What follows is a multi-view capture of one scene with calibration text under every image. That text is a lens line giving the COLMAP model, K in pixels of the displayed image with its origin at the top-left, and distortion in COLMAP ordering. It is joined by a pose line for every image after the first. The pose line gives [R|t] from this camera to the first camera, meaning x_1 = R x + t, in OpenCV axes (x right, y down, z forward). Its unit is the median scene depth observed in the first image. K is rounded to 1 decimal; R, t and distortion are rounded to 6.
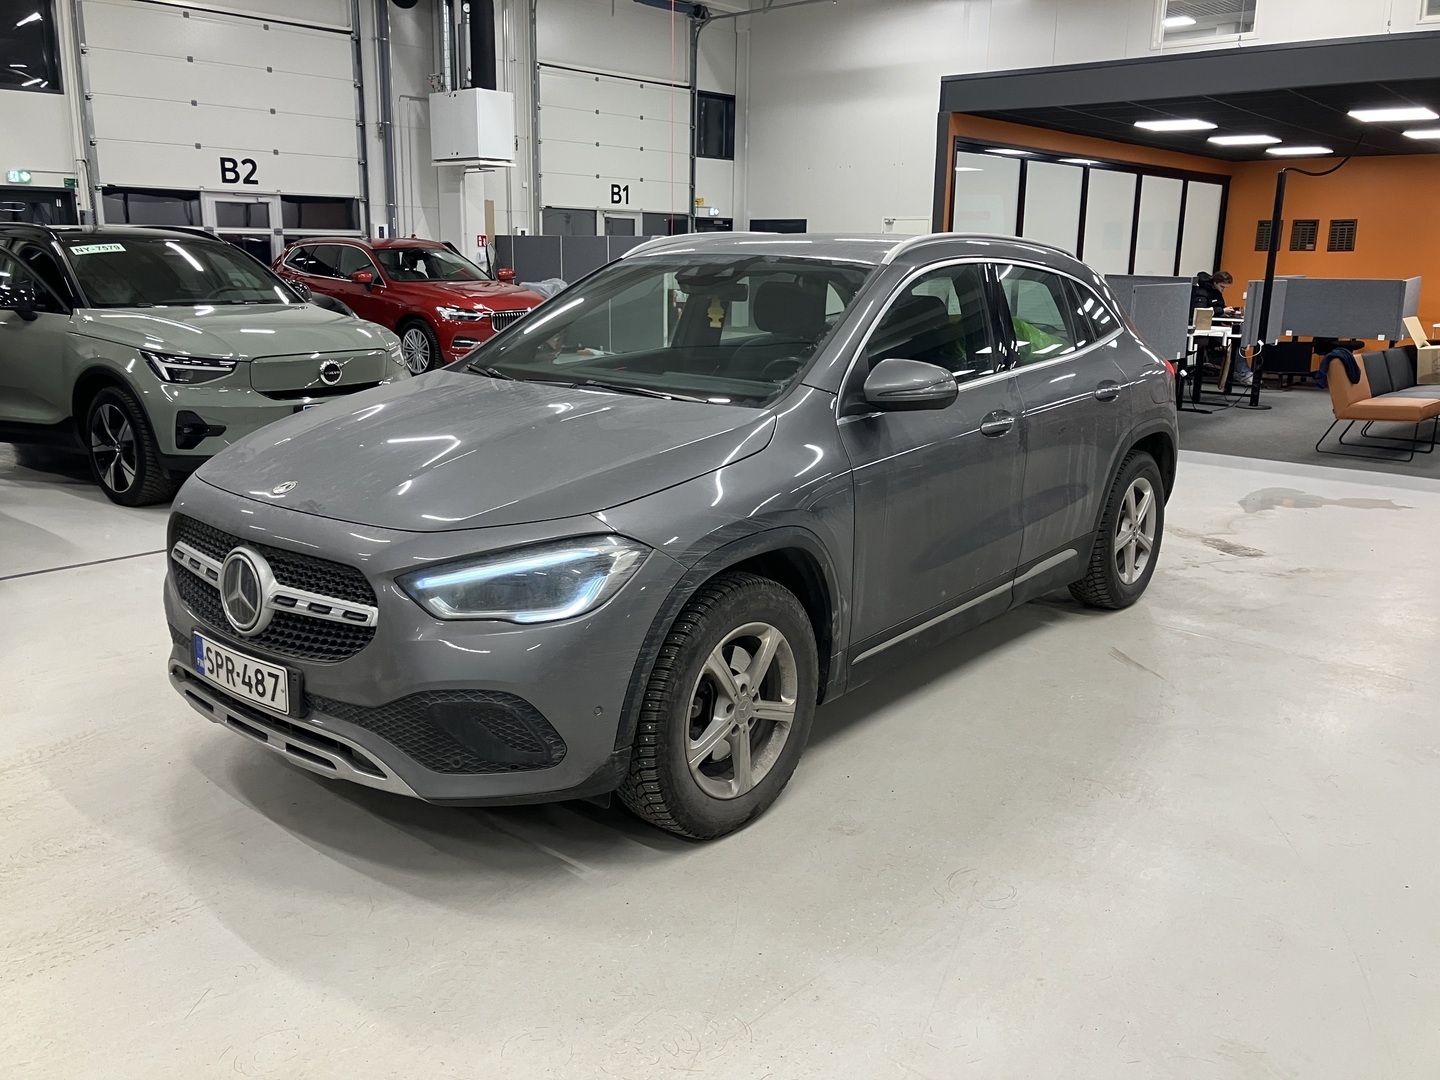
lens RADIAL K [[1194.9, 0, 711.9], [0, 1194.9, 542.4], [0, 0, 1]] dist [0.037282, -0.105146]
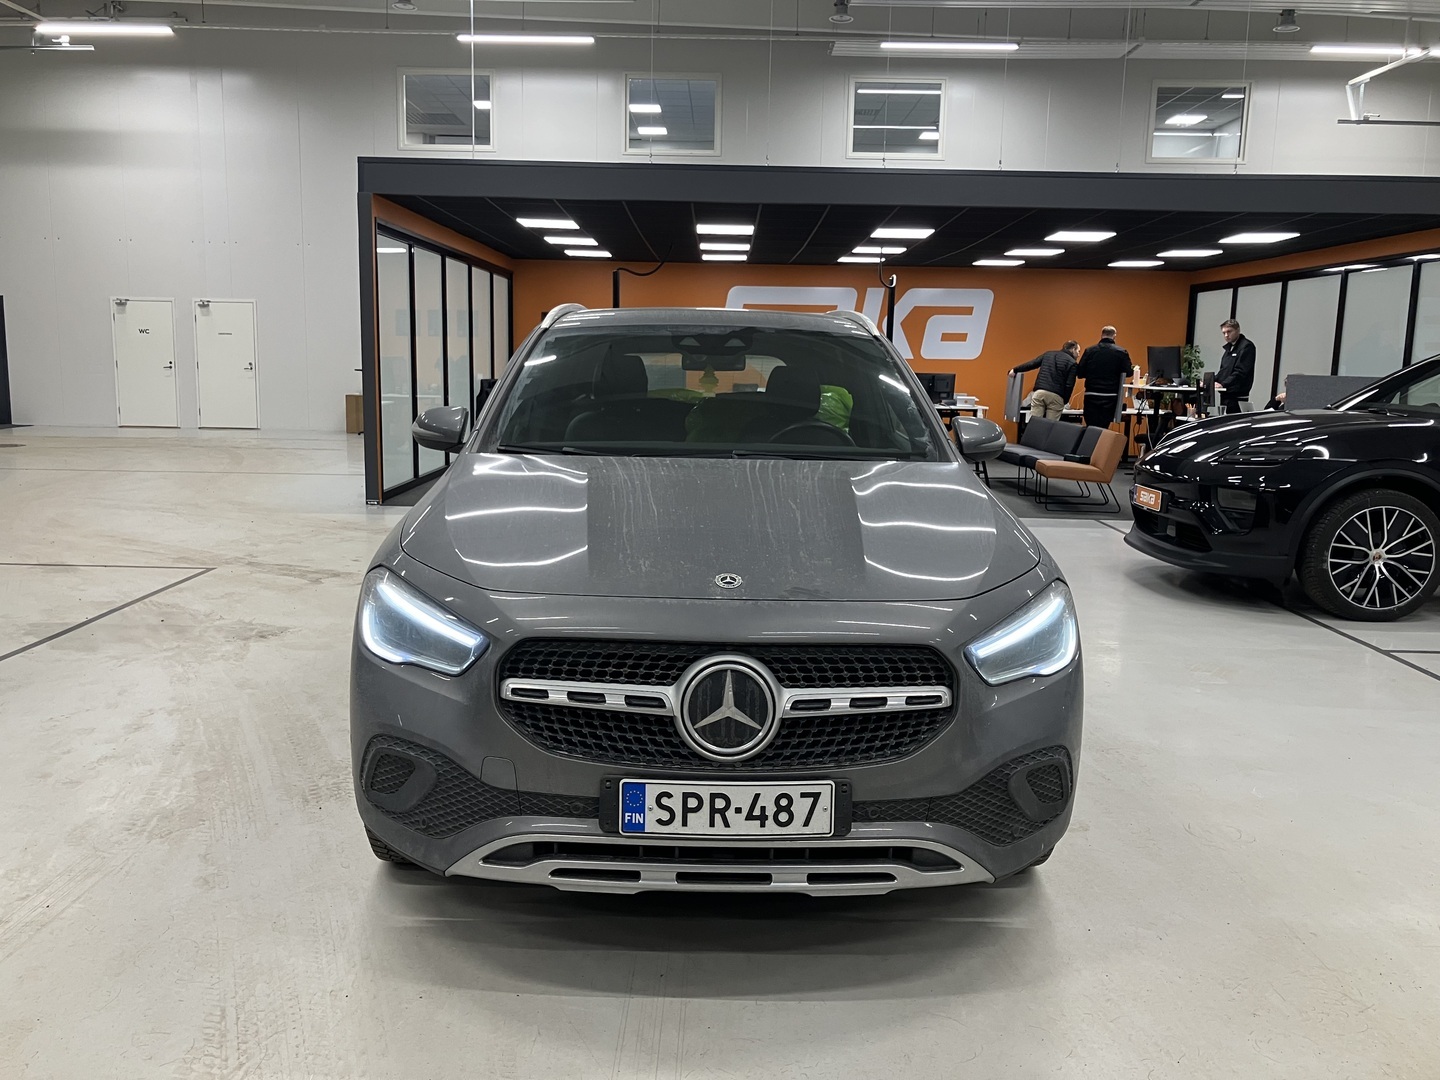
lens RADIAL K [[1194.9, 0, 711.9], [0, 1194.9, 542.4], [0, 0, 1]] dist [0.037282, -0.105146]
pose [[0.749688, -0.101534, 0.653956, -0.935643], [0.148183, 0.988825, -0.016350, -0.061338], [-0.644988, 0.109163, 0.756356, 0.374405]]
